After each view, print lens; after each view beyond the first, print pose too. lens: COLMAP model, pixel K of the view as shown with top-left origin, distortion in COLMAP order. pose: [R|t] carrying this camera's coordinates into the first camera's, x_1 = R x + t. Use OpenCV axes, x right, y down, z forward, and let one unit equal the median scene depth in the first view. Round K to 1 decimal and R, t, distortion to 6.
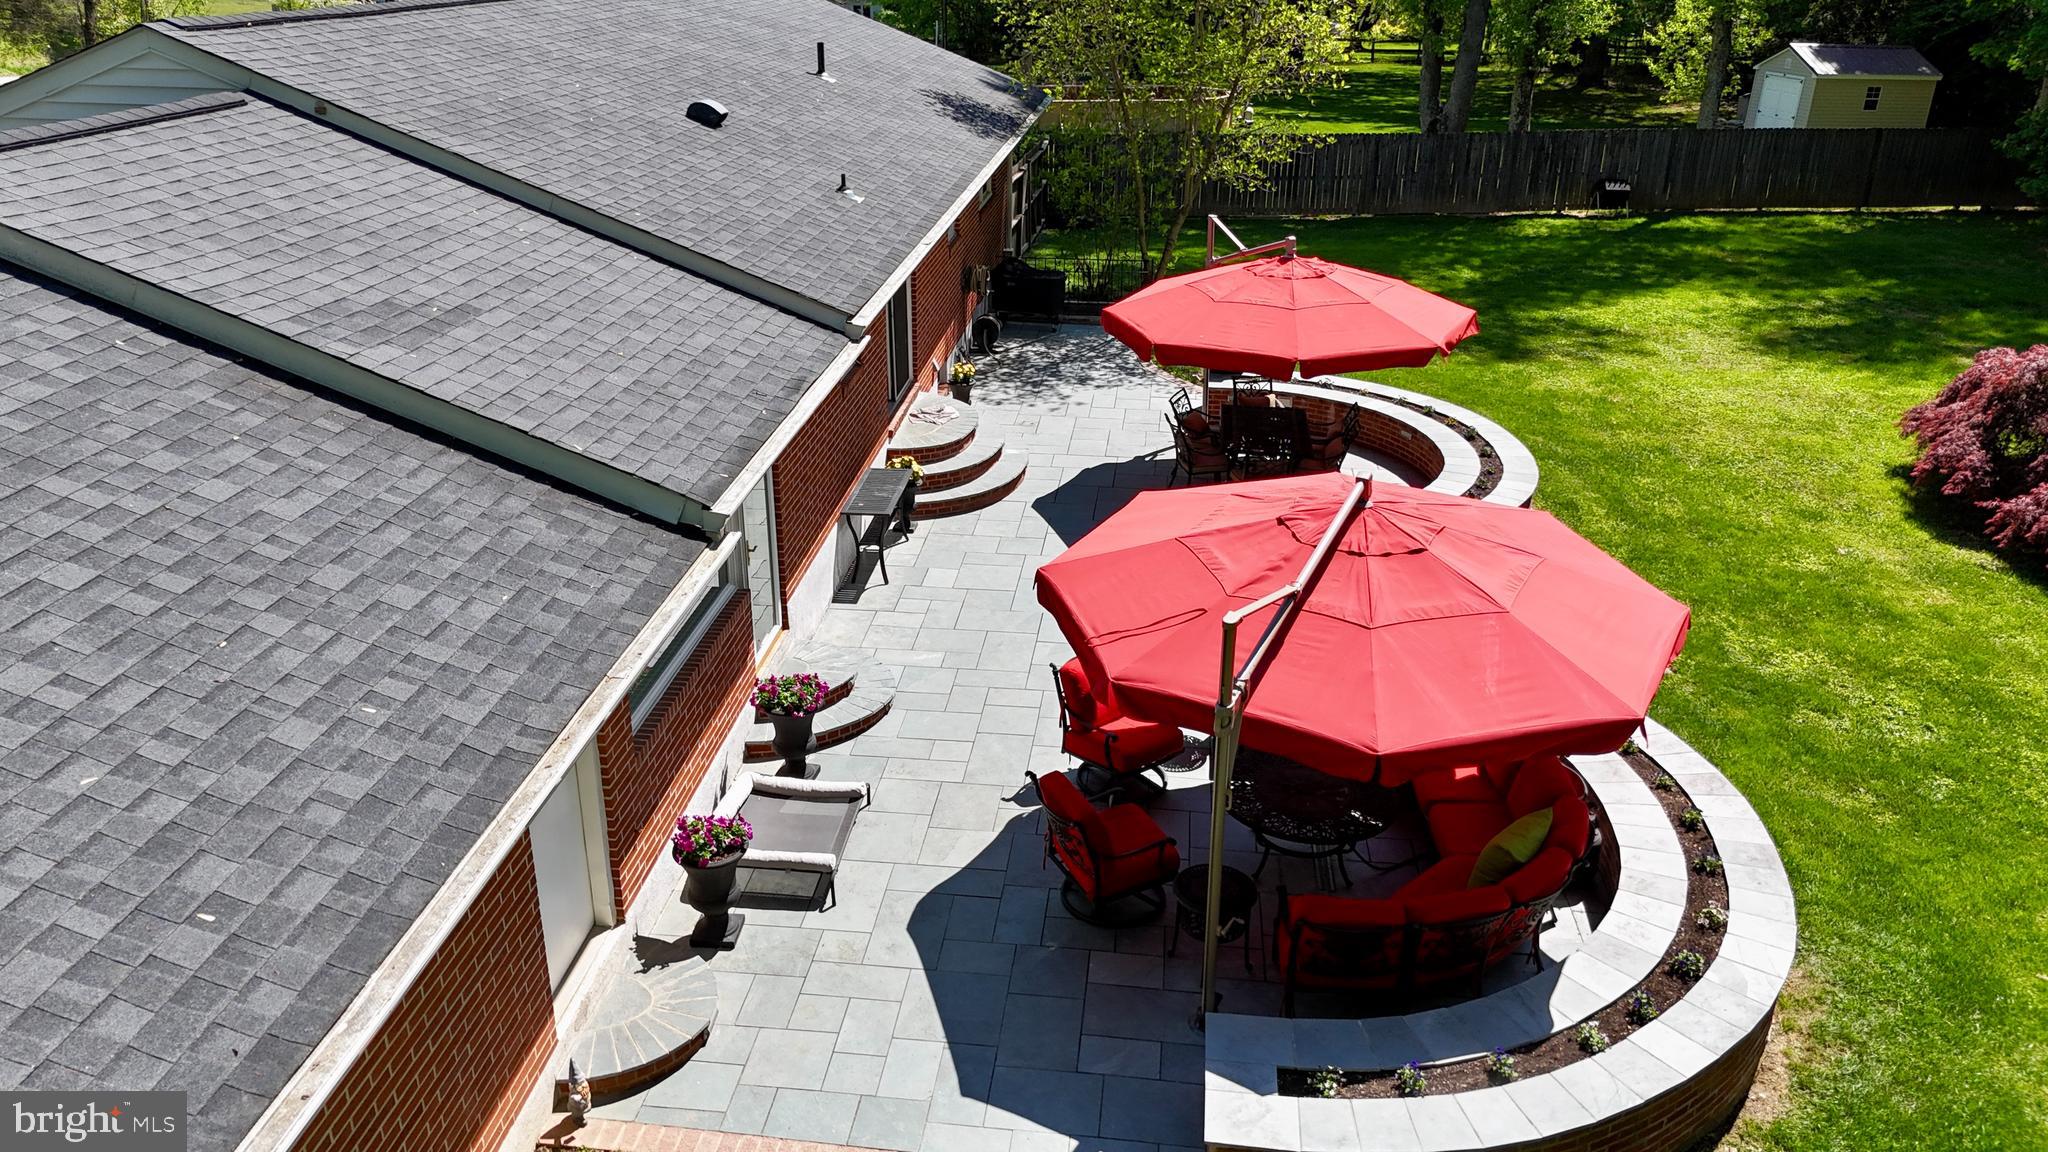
lens RADIAL K [[1507.5, 0, 1035.1], [0, 1507.5, 579.9], [0, 0, 1]] dist [0.083740, -0.080790]
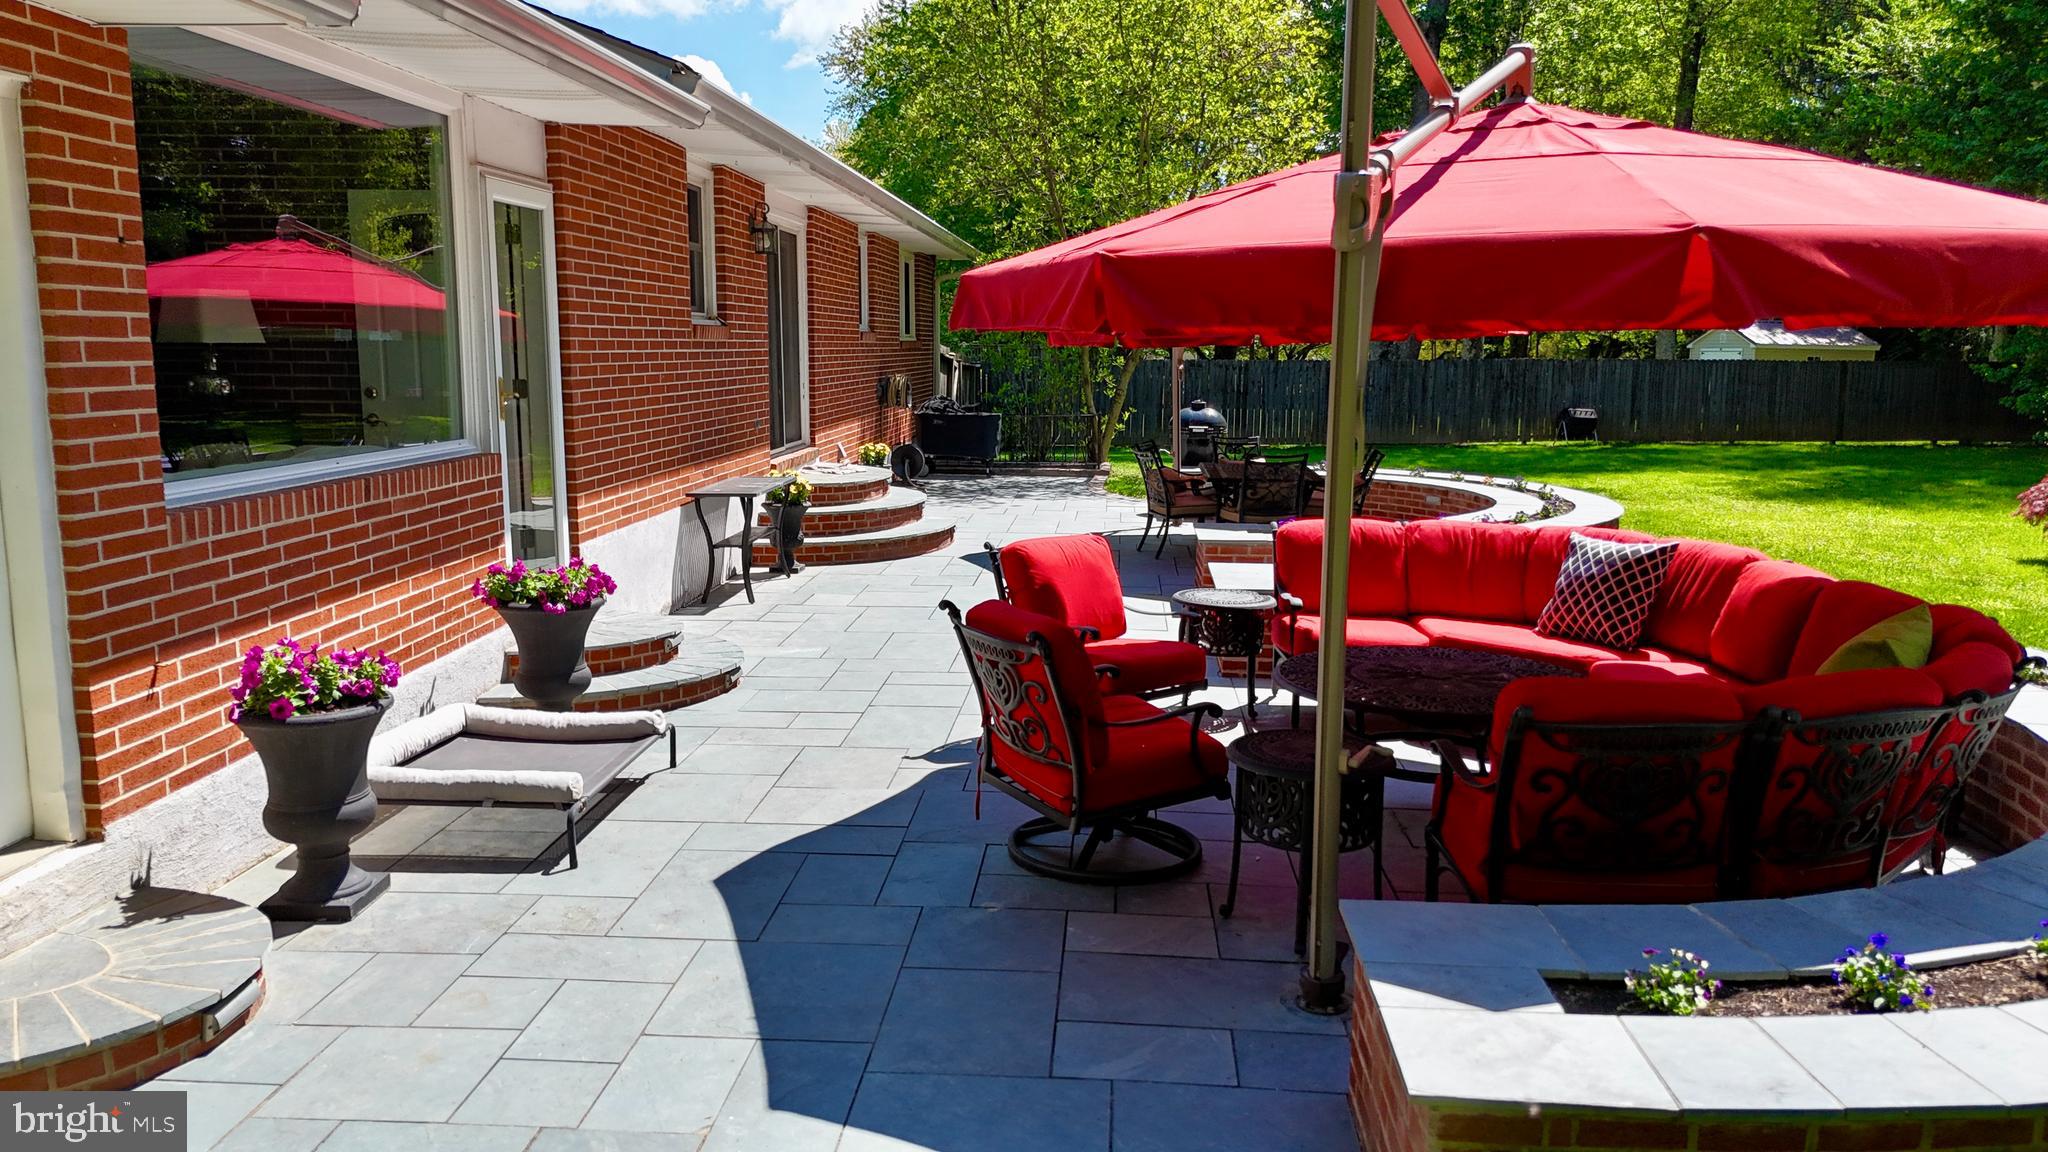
lens RADIAL K [[1507.5, 0, 1035.1], [0, 1507.5, 579.9], [0, 0, 1]] dist [0.083740, -0.080790]
pose [[0.999053, -0.009850, 0.042376, 0.005096], [0.020138, 0.968098, -0.249762, 0.265154], [-0.038564, 0.250379, 0.967380, 0.482678]]
